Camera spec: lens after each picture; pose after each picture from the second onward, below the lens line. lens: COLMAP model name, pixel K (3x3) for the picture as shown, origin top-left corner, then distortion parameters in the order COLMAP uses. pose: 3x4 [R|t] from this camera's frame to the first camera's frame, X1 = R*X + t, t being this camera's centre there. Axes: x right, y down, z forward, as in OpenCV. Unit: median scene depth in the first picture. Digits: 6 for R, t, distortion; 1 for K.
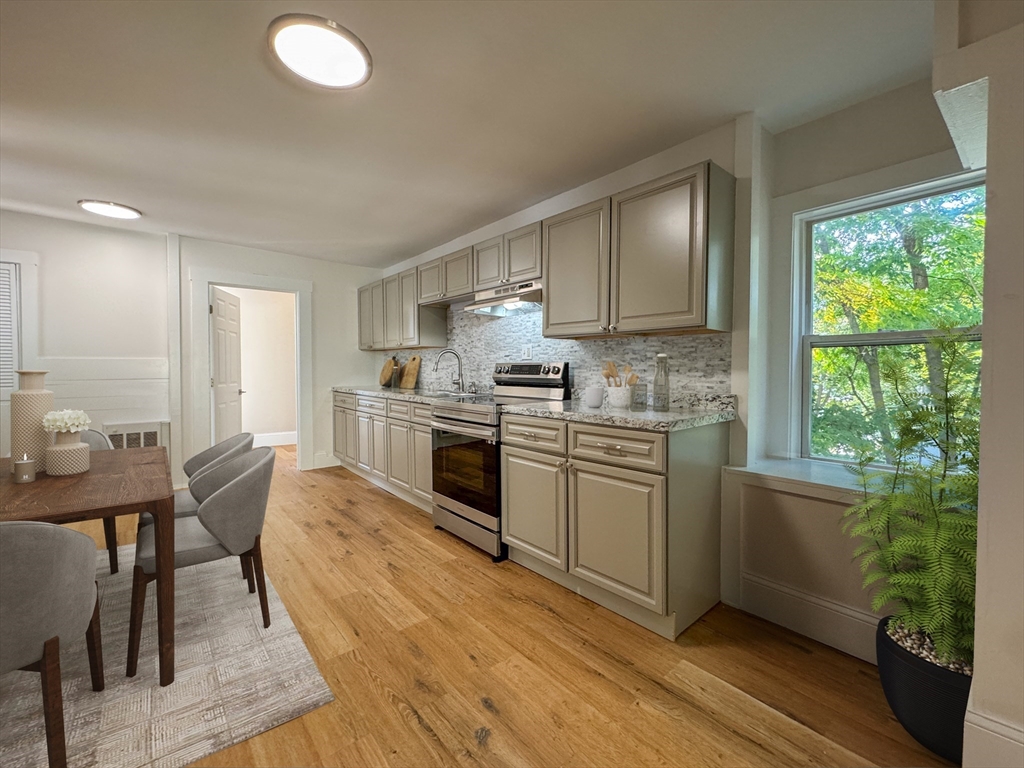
lens RADIAL K [[427.0, 0, 504.7], [0, 427.0, 381.4], [0, 0, 1]] dist [-0.001726, -0.000125]
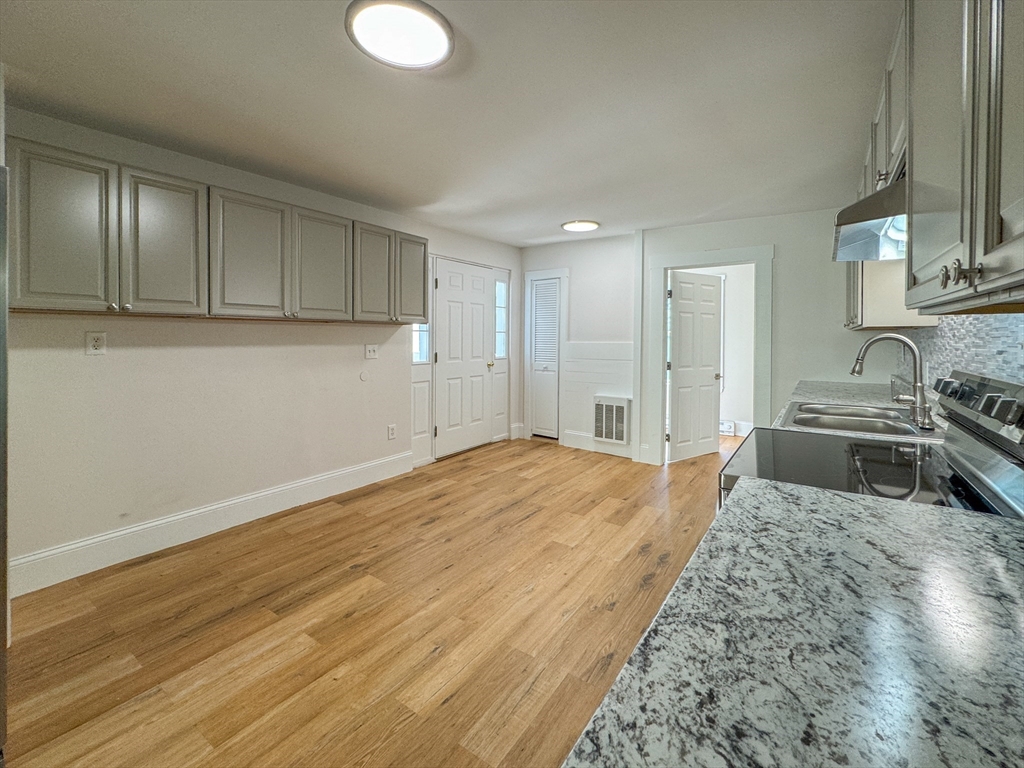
lens RADIAL K [[433.2, 0, 513.9], [0, 433.2, 344.2], [0, 0, 1]] dist [-0.000653, -0.000023]
pose [[0.297454, 0.013285, -0.954644, 0.235674], [-0.037210, 0.999305, 0.002313, -0.047989], [0.954011, 0.034834, 0.297742, 0.426686]]
